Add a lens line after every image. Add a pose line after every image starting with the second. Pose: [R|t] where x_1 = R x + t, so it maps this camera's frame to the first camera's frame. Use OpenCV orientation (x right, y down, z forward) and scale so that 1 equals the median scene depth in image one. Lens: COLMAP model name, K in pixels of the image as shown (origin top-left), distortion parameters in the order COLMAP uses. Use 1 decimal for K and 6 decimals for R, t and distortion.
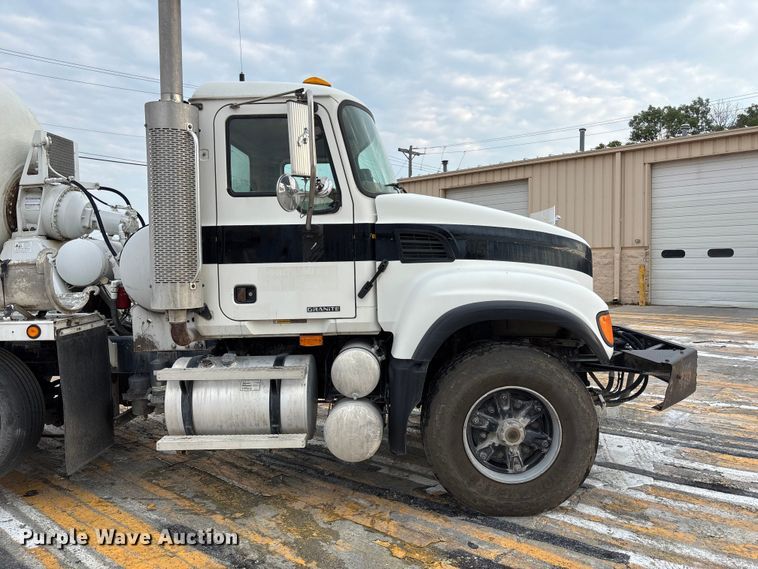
lens RADIAL K [[575.3, 0, 382.7], [0, 575.3, 284.0], [0, 0, 1]] dist [0.023028, -0.009407]
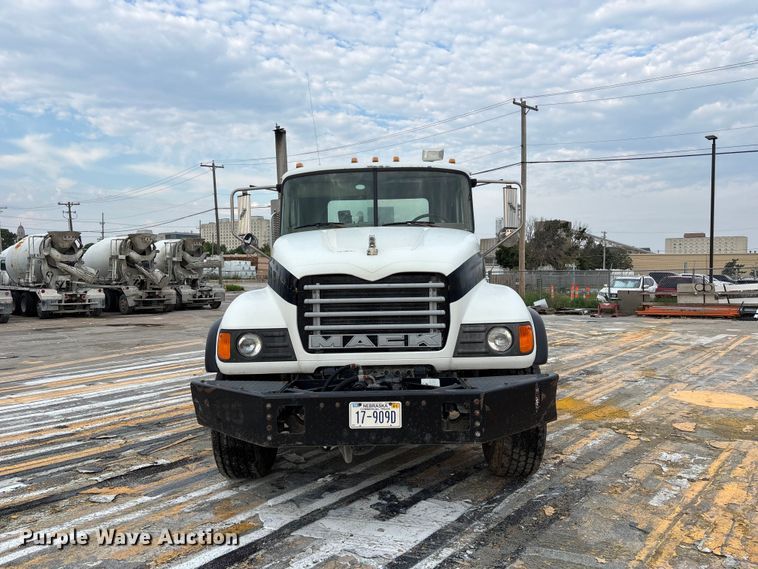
lens RADIAL K [[565.8, 0, 380.7], [0, 565.8, 286.4], [0, 0, 1]] dist [0.060638, -0.083890]
pose [[0.000934, 0.028418, -0.999596, 1.471266], [-0.031069, 0.999114, 0.028375, -0.078083], [0.999517, 0.031030, 0.001816, 1.260233]]
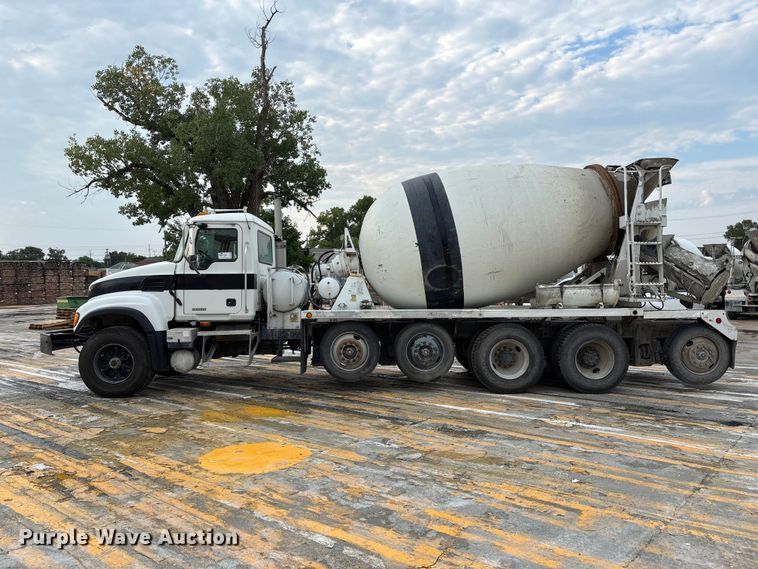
lens RADIAL K [[589.2, 0, 371.7], [0, 589.2, 284.0], [0, 0, 1]] dist [0.038032, -0.000944]
pose [[-0.999691, 0.024062, -0.006161, -0.788265], [0.023789, 0.998876, 0.040995, -0.173641], [0.007141, 0.040836, -0.999140, 3.938117]]
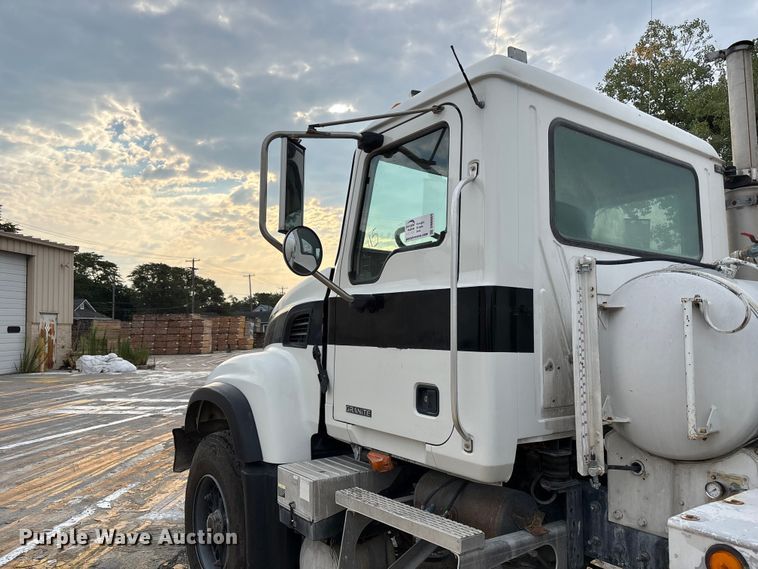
lens RADIAL K [[577.8, 0, 381.6], [0, 577.8, 283.7], [0, 0, 1]] dist [0.026068, -0.010954]
pose [[-0.606056, 0.076421, 0.791742, -0.700369], [0.043238, 0.997067, -0.063142, -0.099461], [-0.794246, -0.004034, -0.607583, 1.944837]]
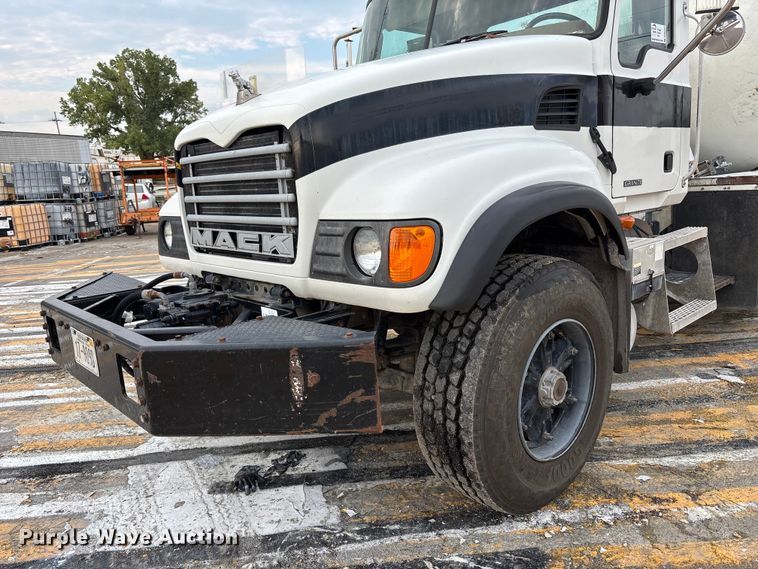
lens RADIAL K [[571.1, 0, 381.9], [0, 571.1, 290.8], [0, 0, 1]] dist [0.068808, -0.086130]
pose [[-0.721145, 0.190298, -0.666135, 0.763329], [0.032824, 0.969839, 0.241524, -0.050791], [0.692006, 0.152309, -0.705642, 1.895493]]
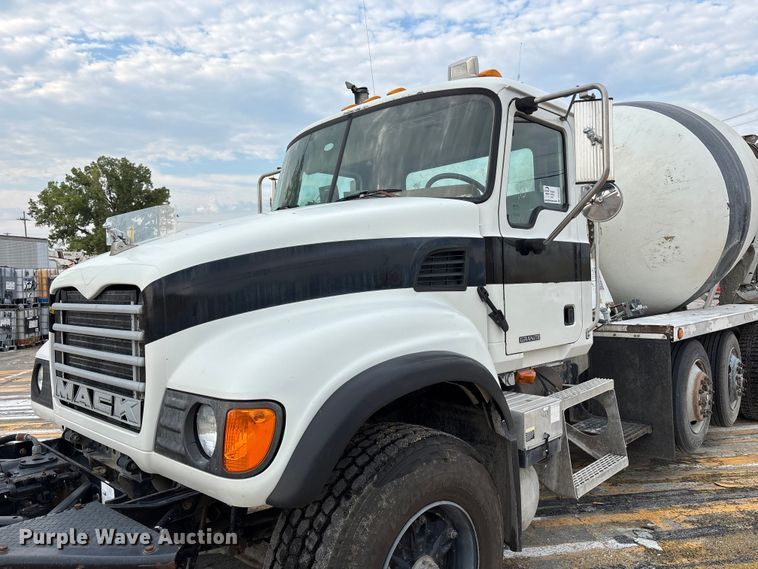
lens RADIAL K [[575.3, 0, 382.7], [0, 575.3, 284.0], [0, 0, 1]] dist [0.023028, -0.009407]
pose [[-0.682522, 0.035434, -0.730006, 0.657015], [-0.001422, 0.998758, 0.049808, -0.108221], [0.730864, 0.035033, -0.681624, 1.940487]]
